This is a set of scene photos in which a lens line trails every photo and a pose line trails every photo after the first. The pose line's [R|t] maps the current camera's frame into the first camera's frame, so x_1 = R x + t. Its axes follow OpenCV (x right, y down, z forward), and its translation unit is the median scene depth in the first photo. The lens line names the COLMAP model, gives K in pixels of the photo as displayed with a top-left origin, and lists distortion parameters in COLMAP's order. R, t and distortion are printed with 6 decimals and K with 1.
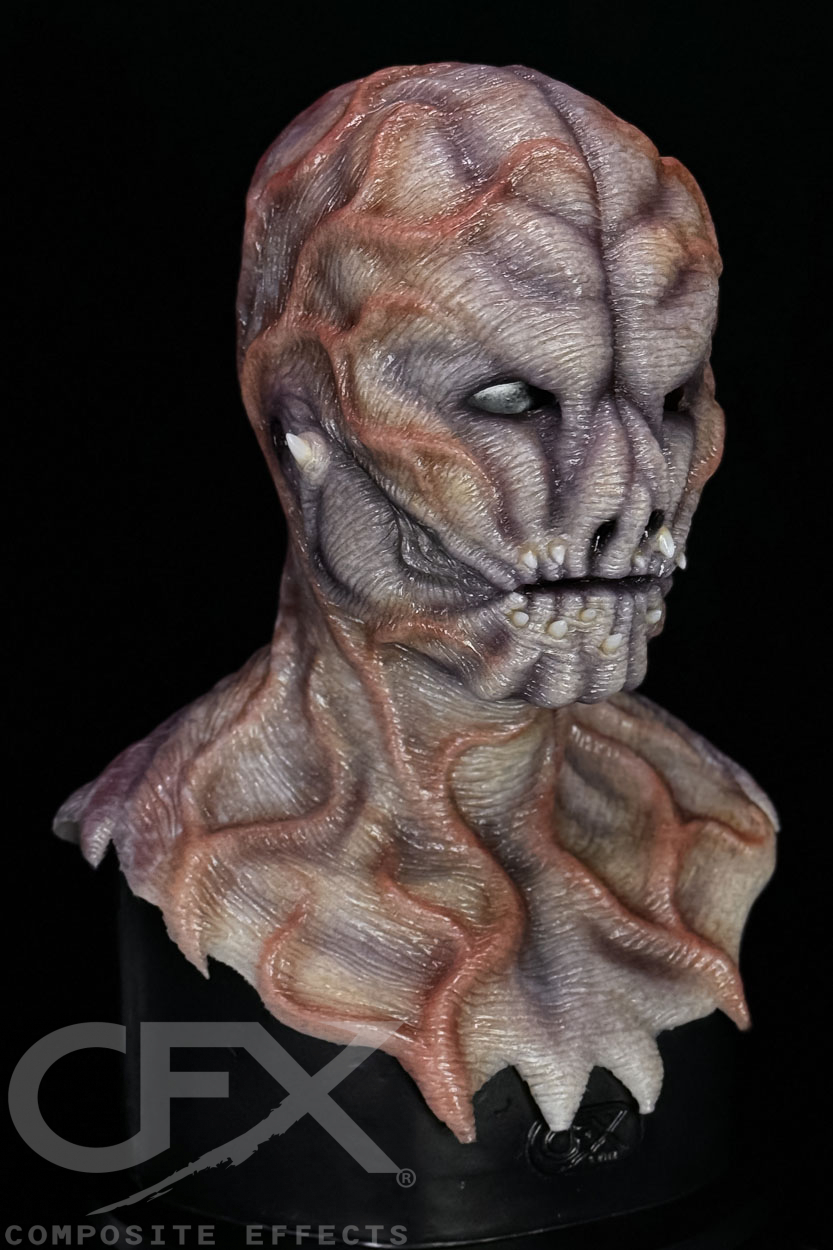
lens RADIAL K [[1702.5, 0, 416.6], [0, 1702.5, 628.0], [0, 0, 1]] dist [-0.009350, 0.000581]
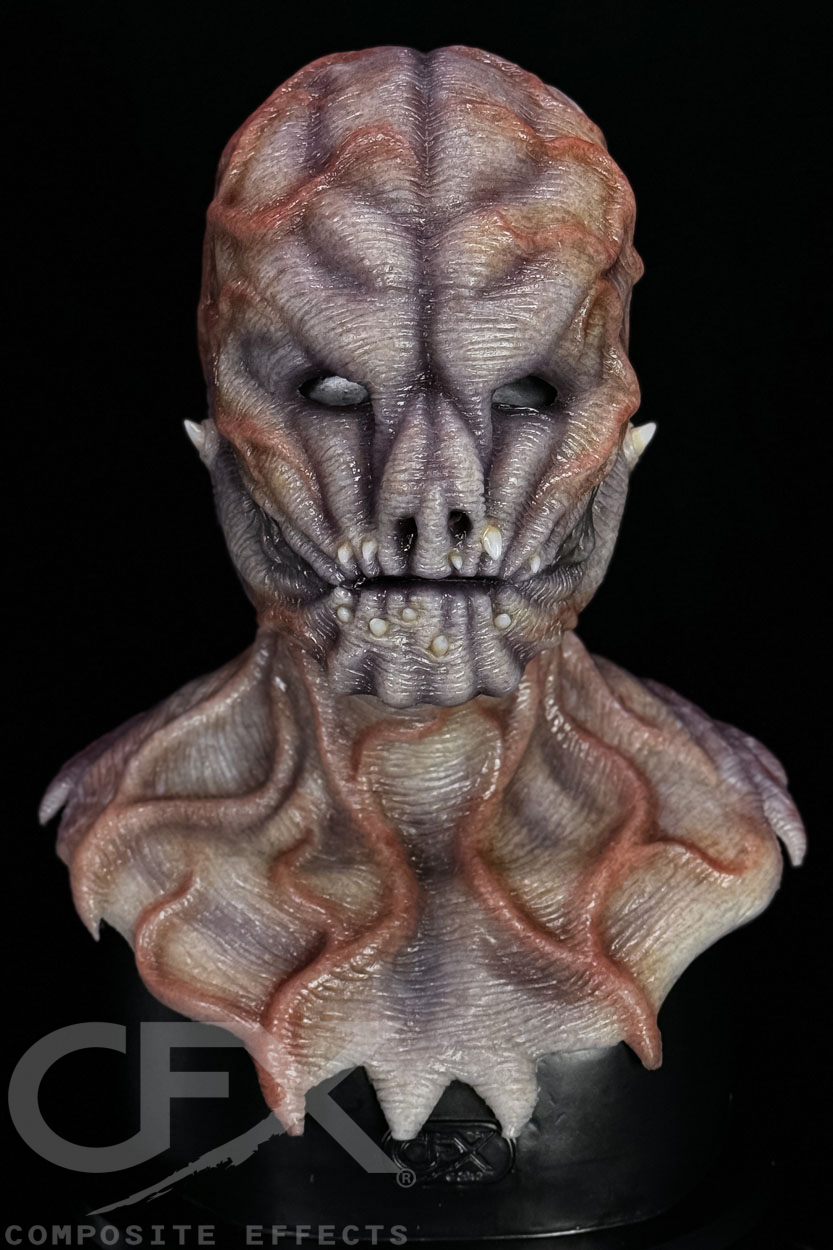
lens RADIAL K [[1729.1, 0, 416.5], [0, 1729.1, 621.9], [0, 0, 1]] dist [0.007309, 0.013420]
pose [[0.941227, 0.063362, -0.331777, 0.410591], [-0.060664, 0.997987, 0.018496, -0.020888], [0.332281, 0.002718, 0.943176, 0.065293]]
